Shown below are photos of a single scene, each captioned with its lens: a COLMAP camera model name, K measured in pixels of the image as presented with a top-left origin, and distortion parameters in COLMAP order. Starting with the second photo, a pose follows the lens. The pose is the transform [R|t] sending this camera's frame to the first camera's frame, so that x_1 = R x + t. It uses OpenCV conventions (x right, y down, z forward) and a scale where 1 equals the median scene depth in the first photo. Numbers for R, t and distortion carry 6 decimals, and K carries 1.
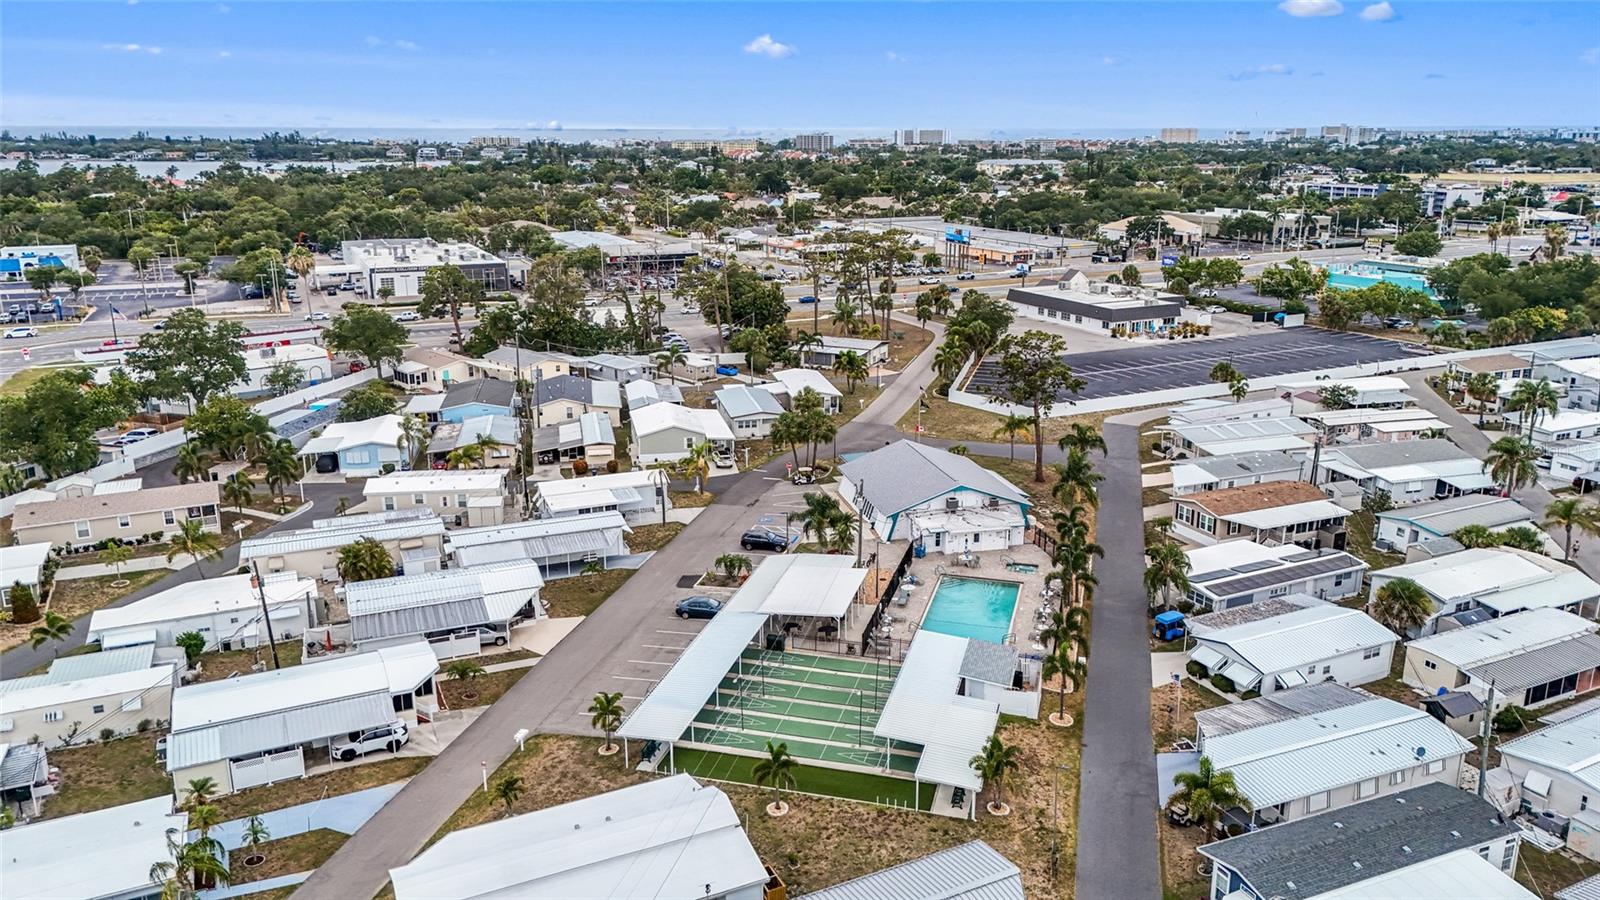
lens RADIAL K [[1175.6, 0, 800.0], [0, 1175.6, 450.0], [0, 0, 1]] dist [0.077160, -0.053235]
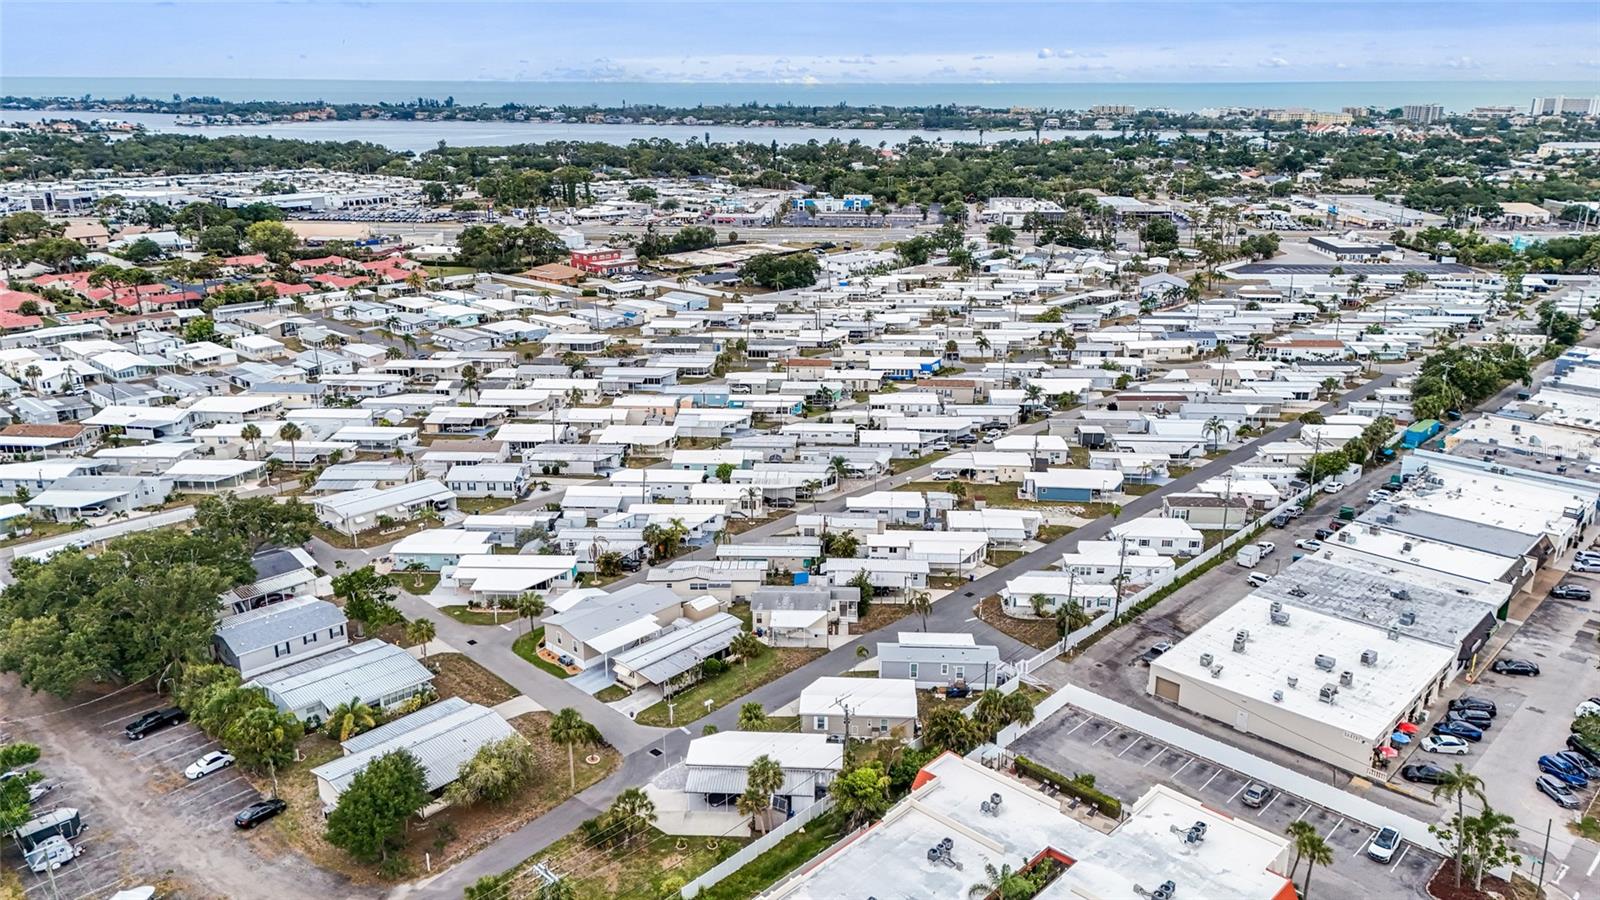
lens RADIAL K [[1175.6, 0, 800.0], [0, 1175.6, 450.0], [0, 0, 1]] dist [0.077160, -0.053235]
pose [[0.876732, 0.148122, -0.457603, 0.496594], [-0.131457, 0.988969, 0.068259, 0.243726], [0.462666, 0.000310, 0.886533, -1.477975]]
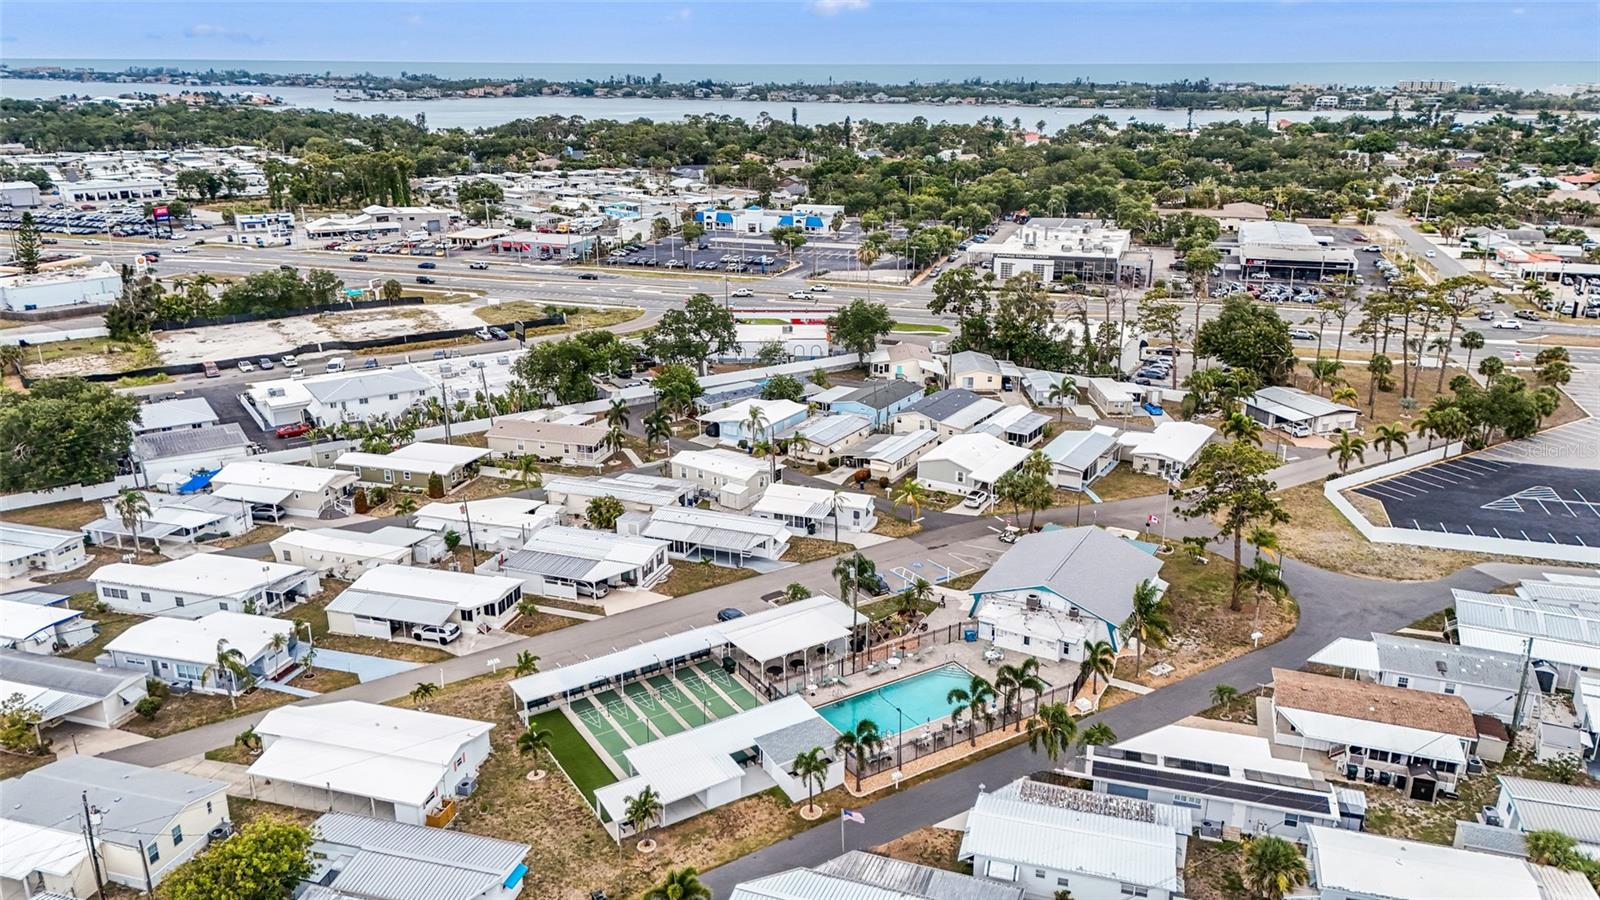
lens RADIAL K [[1175.6, 0, 800.0], [0, 1175.6, 450.0], [0, 0, 1]] dist [0.077160, -0.053235]
pose [[0.738716, 0.214826, -0.638865, 0.346184], [-0.182772, 0.976179, 0.116914, -0.093867], [0.648763, 0.030400, 0.760383, 0.059114]]
